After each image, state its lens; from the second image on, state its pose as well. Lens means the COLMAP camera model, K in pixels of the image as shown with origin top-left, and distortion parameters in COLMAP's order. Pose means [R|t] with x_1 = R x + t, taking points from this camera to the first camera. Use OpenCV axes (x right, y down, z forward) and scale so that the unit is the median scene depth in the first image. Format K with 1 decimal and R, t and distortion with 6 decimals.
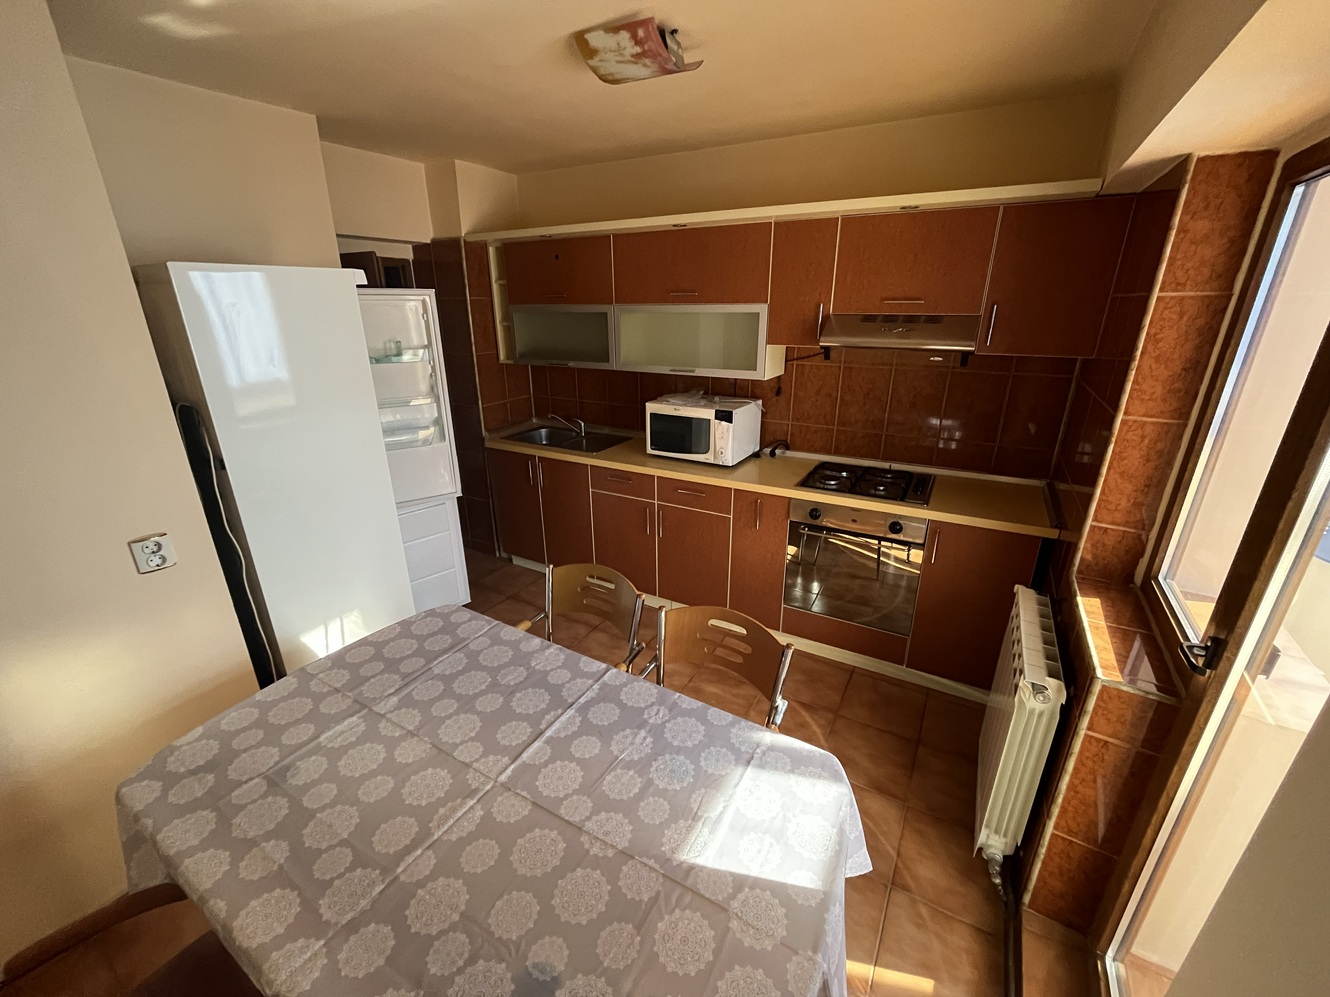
lens RADIAL K [[536.7, 0, 662.4], [0, 536.7, 498.8], [0, 0, 1]] dist [-0.000768, 0.000260]
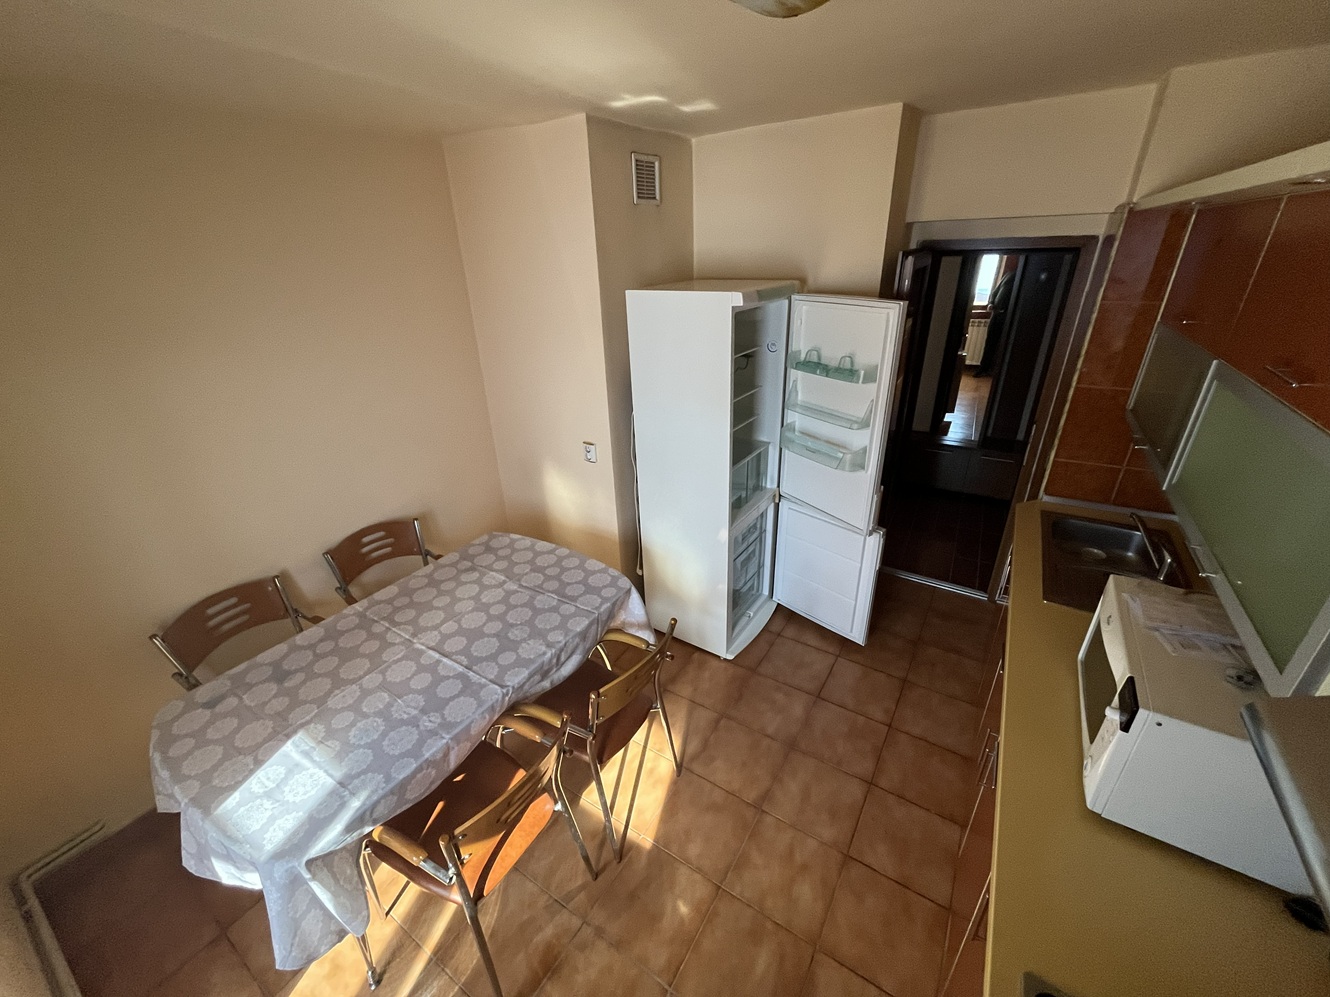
lens RADIAL K [[536.7, 0, 659.5], [0, 536.7, 499.4], [0, 0, 1]] dist [-0.000768, 0.000260]
pose [[-0.041182, 0.435143, -0.899419, 0.897965], [-0.309383, 0.850387, 0.425587, -0.739161], [0.950045, 0.295791, 0.099605, 1.330201]]
